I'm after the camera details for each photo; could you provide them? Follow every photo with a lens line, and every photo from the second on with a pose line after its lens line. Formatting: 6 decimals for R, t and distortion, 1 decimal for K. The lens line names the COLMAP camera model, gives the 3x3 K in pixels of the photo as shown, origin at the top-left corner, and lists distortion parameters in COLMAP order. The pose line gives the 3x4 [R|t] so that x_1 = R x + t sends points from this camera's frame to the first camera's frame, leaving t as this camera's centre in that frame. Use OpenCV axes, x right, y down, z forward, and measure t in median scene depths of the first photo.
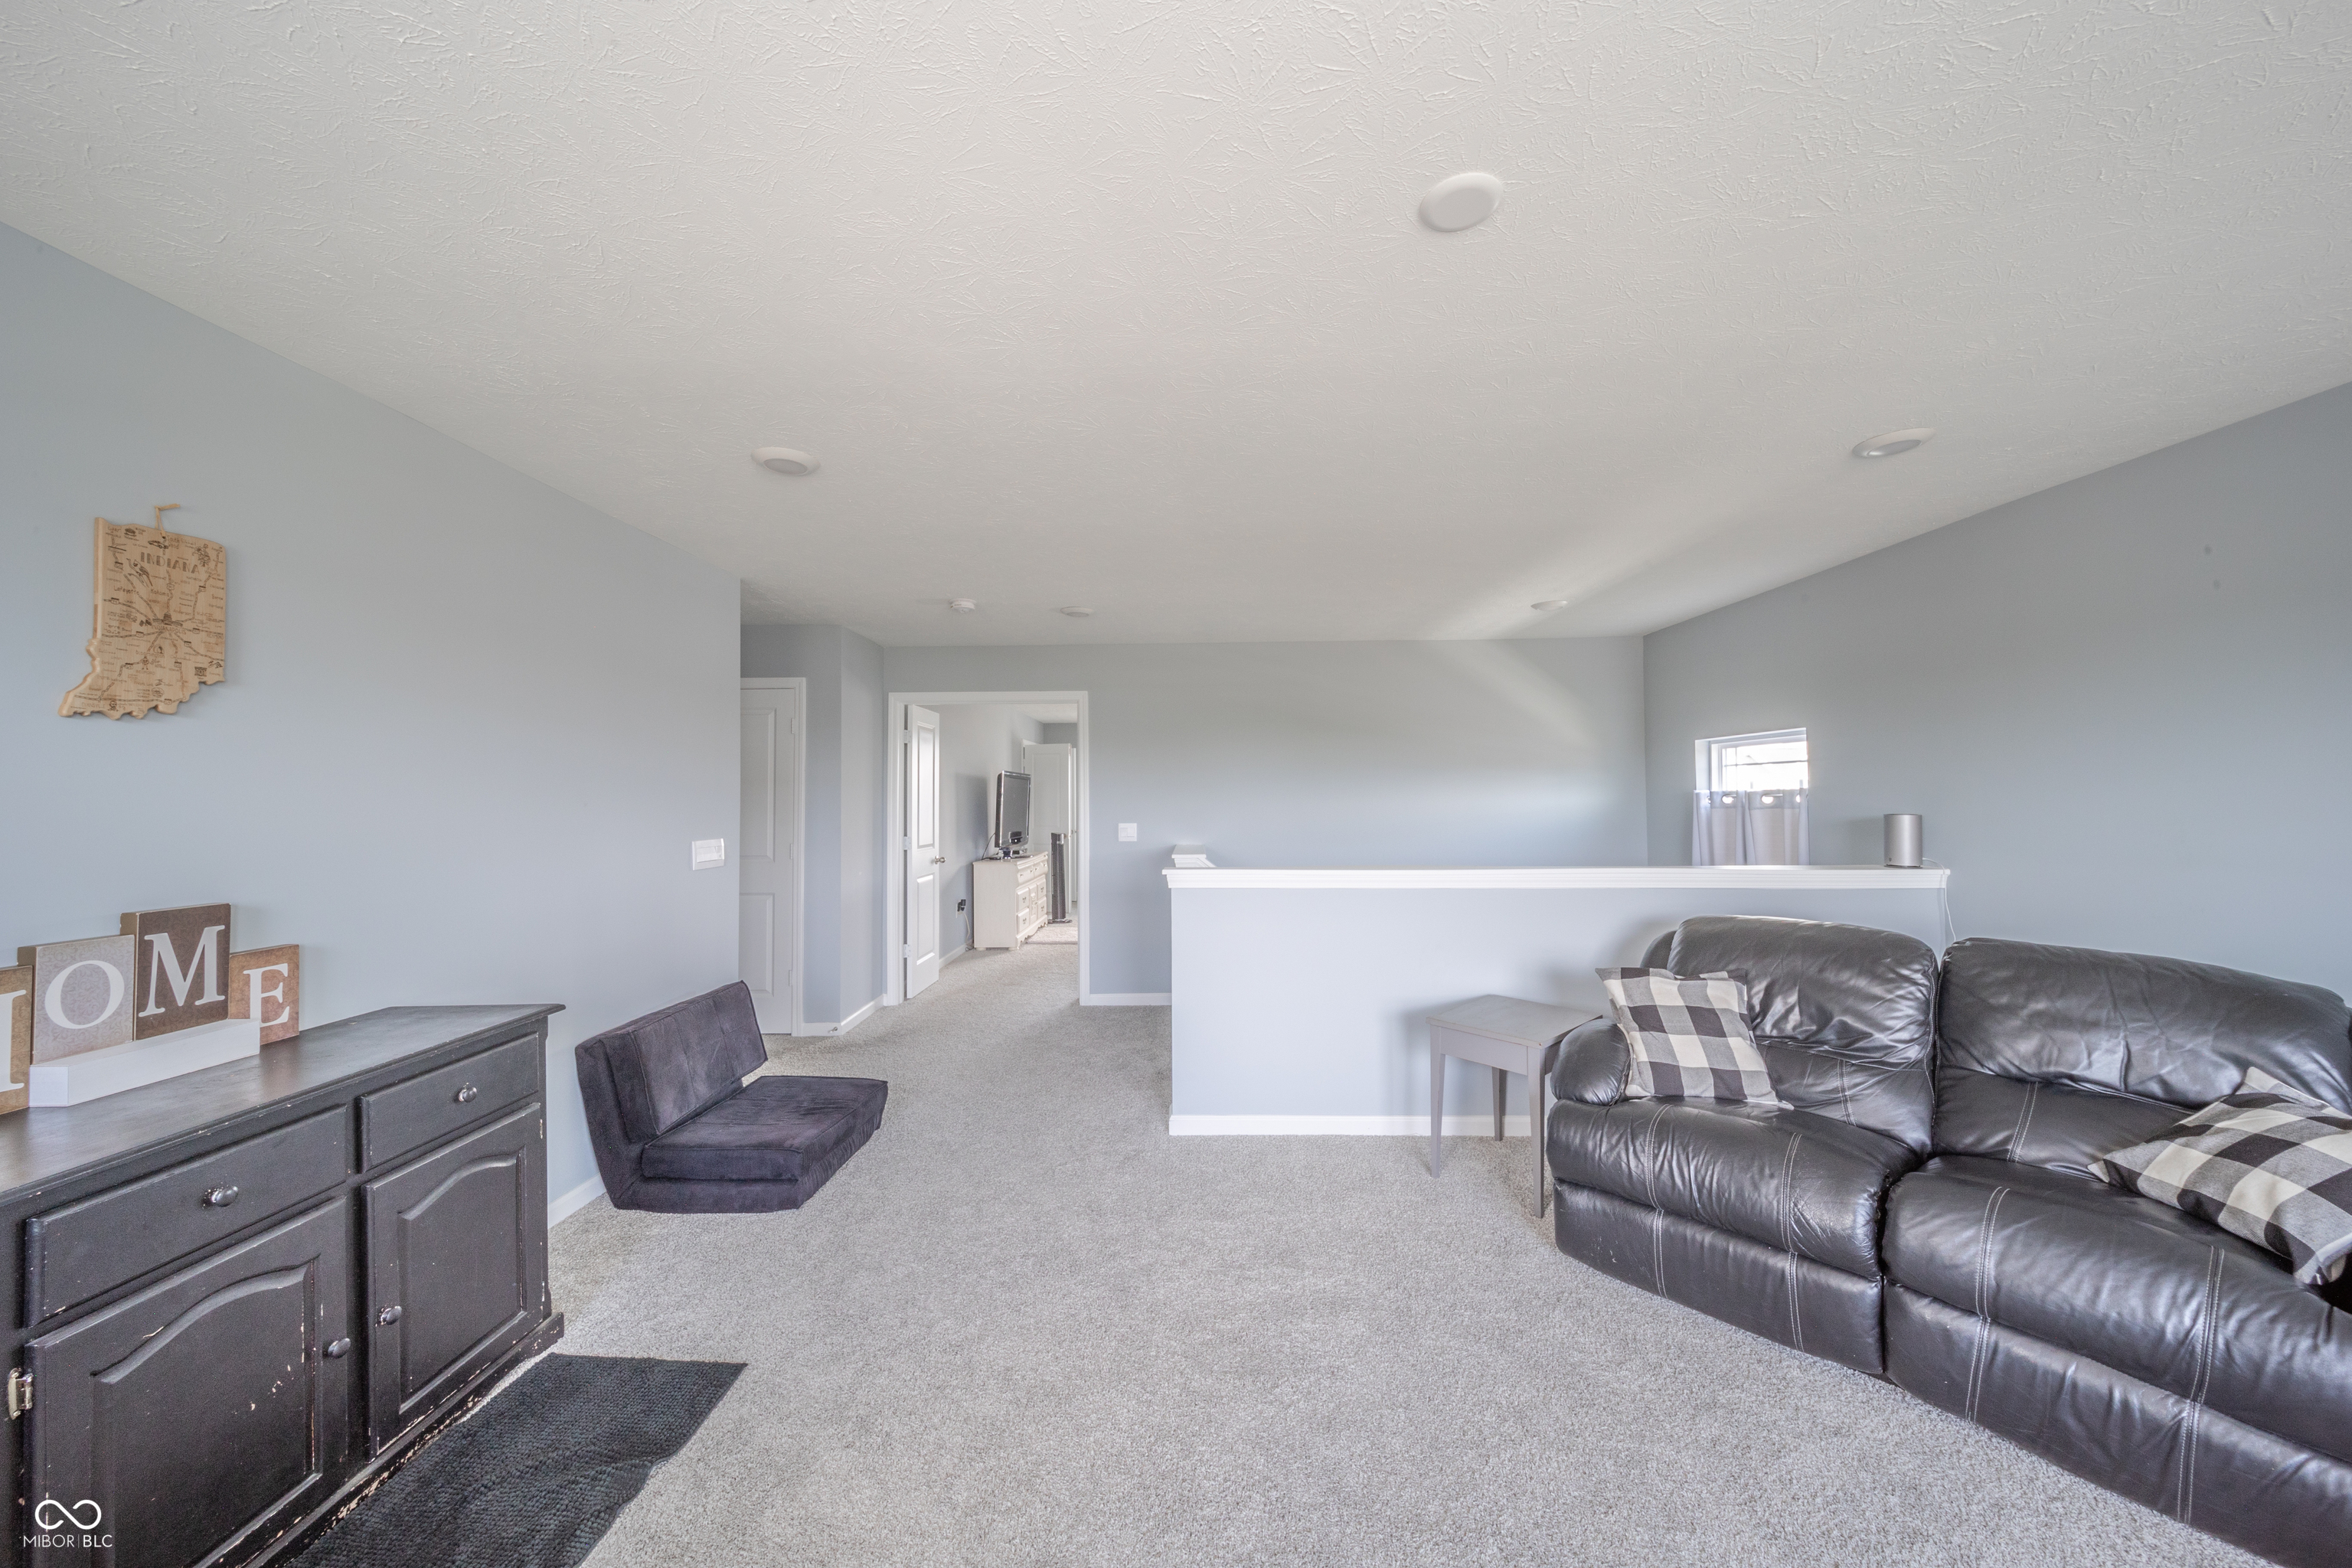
lens RADIAL K [[824.9, 0, 1172.5], [0, 824.9, 781.9], [0, 0, 1]] dist [0.000108, -0.000849]
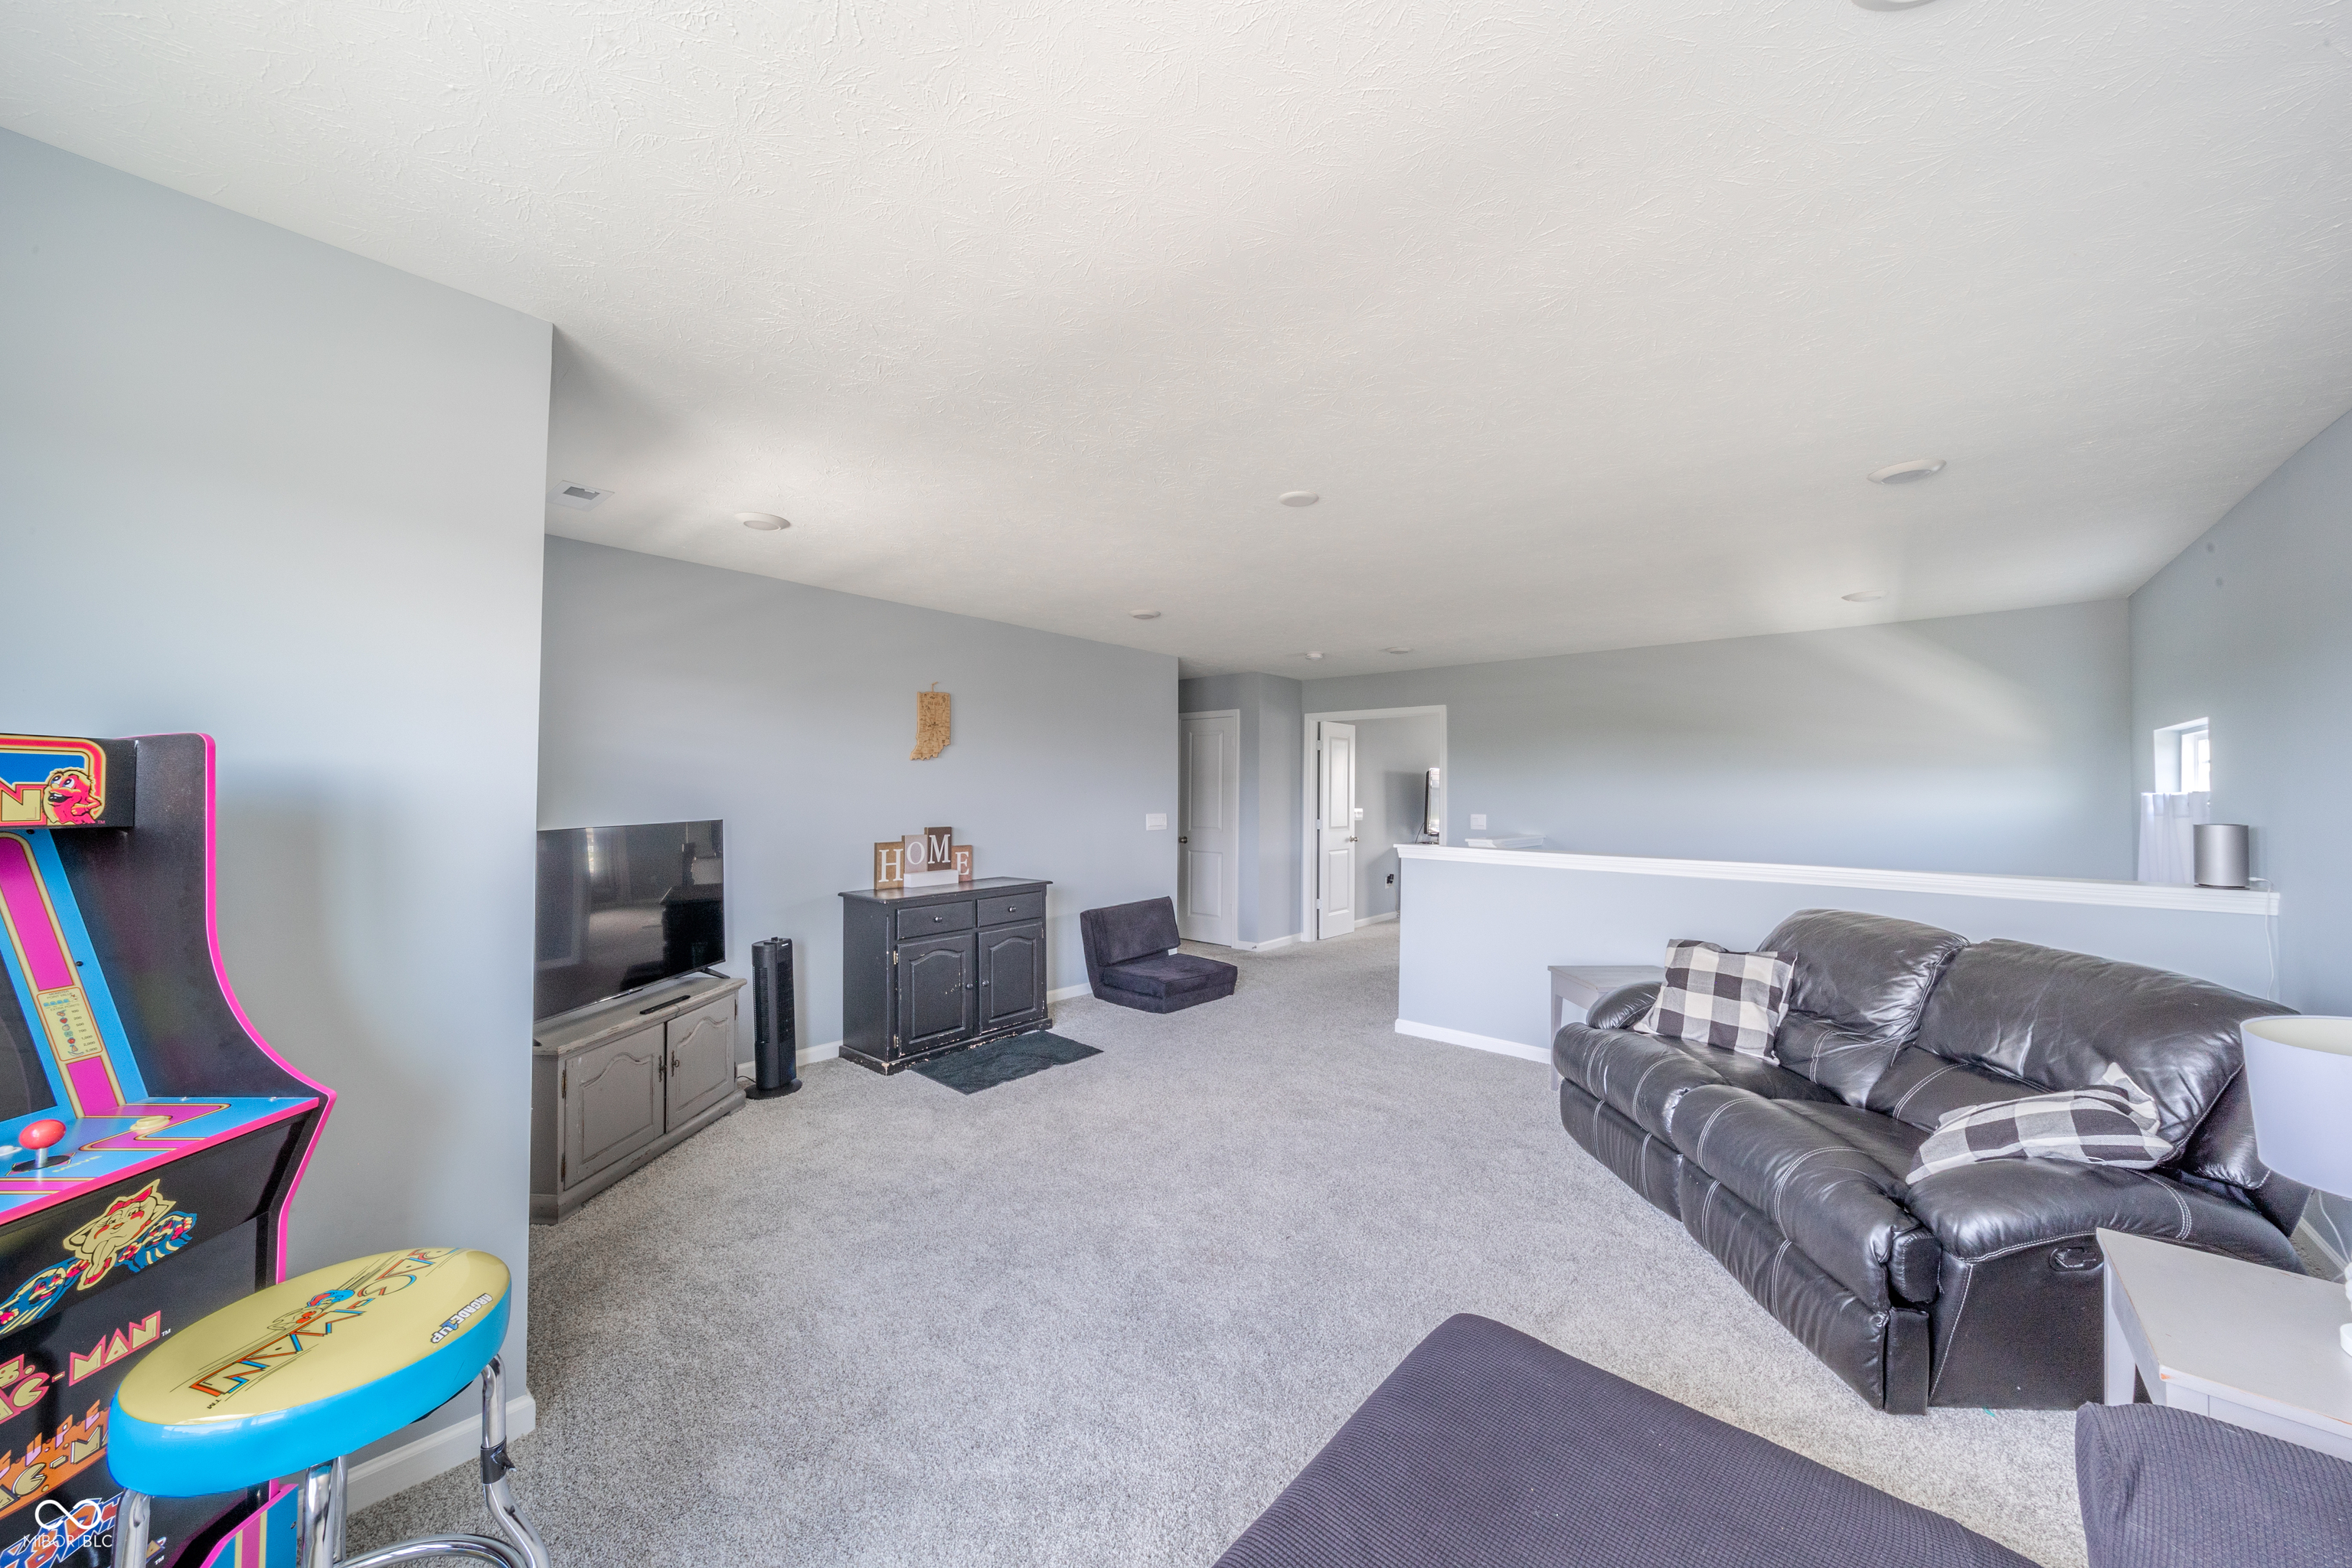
lens RADIAL K [[824.9, 0, 1172.7], [0, 824.9, 789.3], [0, 0, 1]] dist [0.000108, -0.000849]
pose [[0.769416, 0.011100, -0.638652, 0.818149], [0.000308, 0.999842, 0.017749, -0.016233], [0.638748, -0.013853, 0.769291, -0.441159]]
